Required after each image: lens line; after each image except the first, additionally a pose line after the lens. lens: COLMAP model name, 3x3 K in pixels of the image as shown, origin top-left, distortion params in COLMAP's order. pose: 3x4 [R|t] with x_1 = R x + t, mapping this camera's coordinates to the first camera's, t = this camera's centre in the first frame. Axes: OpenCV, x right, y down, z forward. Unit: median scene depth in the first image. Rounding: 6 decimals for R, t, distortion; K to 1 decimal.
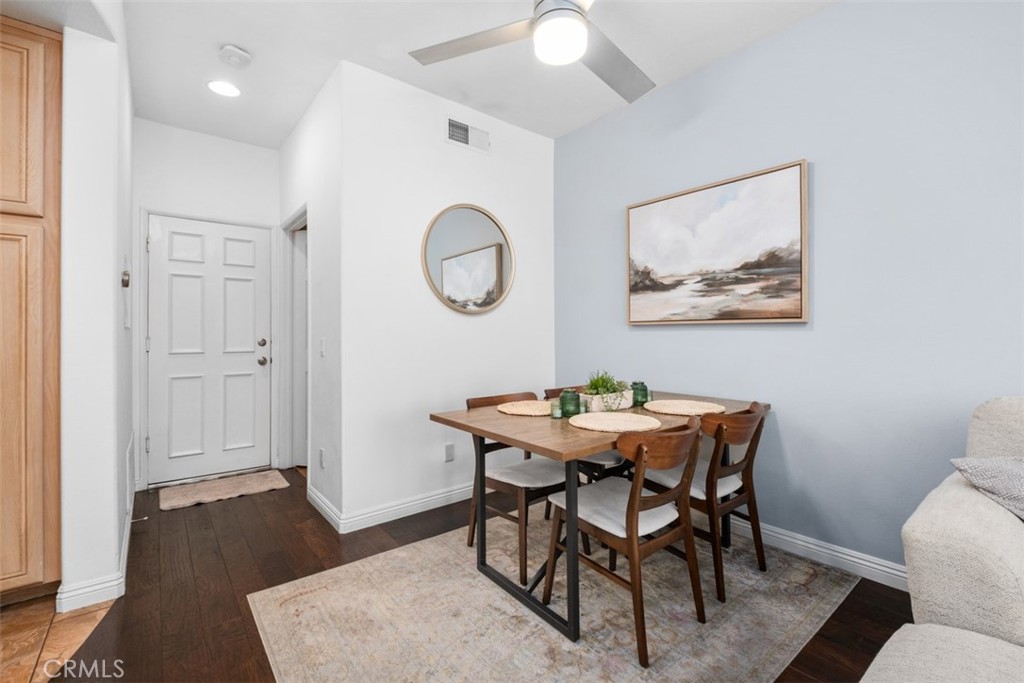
lens RADIAL K [[442.9, 0, 508.3], [0, 442.9, 331.1], [0, 0, 1]] dist [0.002676, -0.006087]
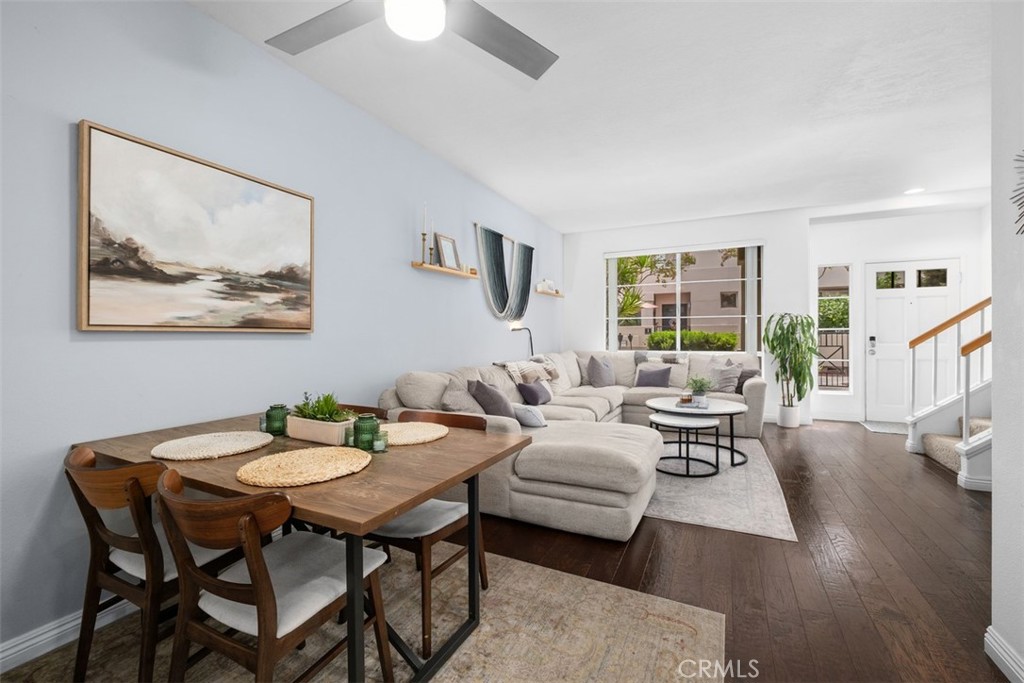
lens RADIAL K [[442.9, 0, 508.3], [0, 442.9, 338.9], [0, 0, 1]] dist [0.002676, -0.006087]
pose [[-0.427874, -0.003043, 0.903833, -0.560586], [-0.002759, 0.999994, 0.002061, -0.006986], [-0.903834, -0.001612, -0.427880, 0.901989]]
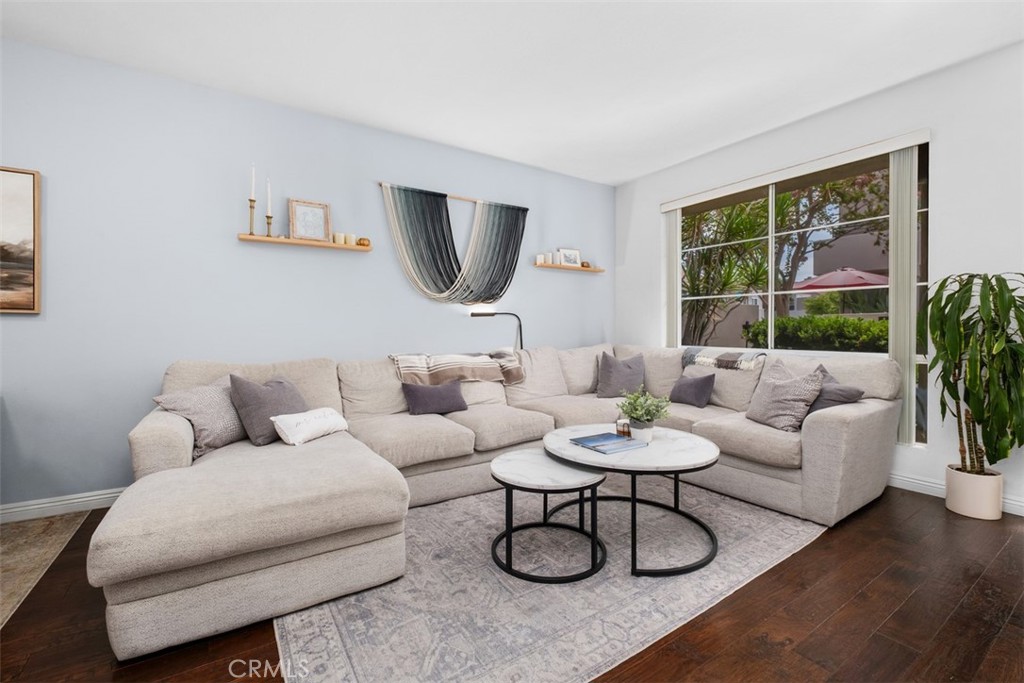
lens RADIAL K [[442.9, 0, 510.8], [0, 442.9, 333.9], [0, 0, 1]] dist [0.002676, -0.006087]
pose [[0.097320, -0.008732, 0.995215, -0.303730], [-0.010572, 0.999896, 0.009807, 0.007478], [-0.995197, -0.011476, 0.097217, -0.290171]]
